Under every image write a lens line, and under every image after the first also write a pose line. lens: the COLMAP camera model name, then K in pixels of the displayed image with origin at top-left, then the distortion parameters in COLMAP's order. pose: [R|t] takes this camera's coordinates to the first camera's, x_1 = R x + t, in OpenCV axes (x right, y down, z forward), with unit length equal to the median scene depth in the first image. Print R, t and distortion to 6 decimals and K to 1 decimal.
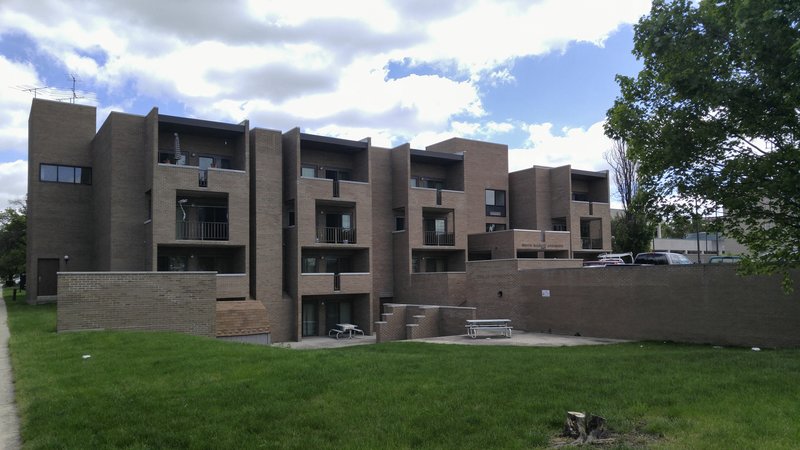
lens RADIAL K [[601.4, 0, 452.6], [0, 601.4, 225.1], [0, 0, 1]] dist [0.034548, -0.000243]
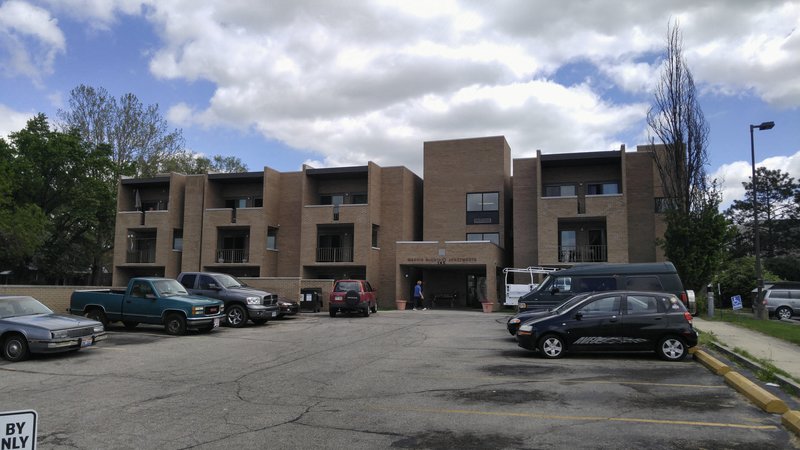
lens RADIAL K [[589.8, 0, 436.6], [0, 589.8, 229.2], [0, 0, 1]] dist [-0.000913, 0.045091]
pose [[0.588130, -0.066766, -0.806005, 0.986970], [0.045753, 0.997737, -0.049263, 0.041101], [0.807471, -0.007904, 0.589854, 0.664844]]
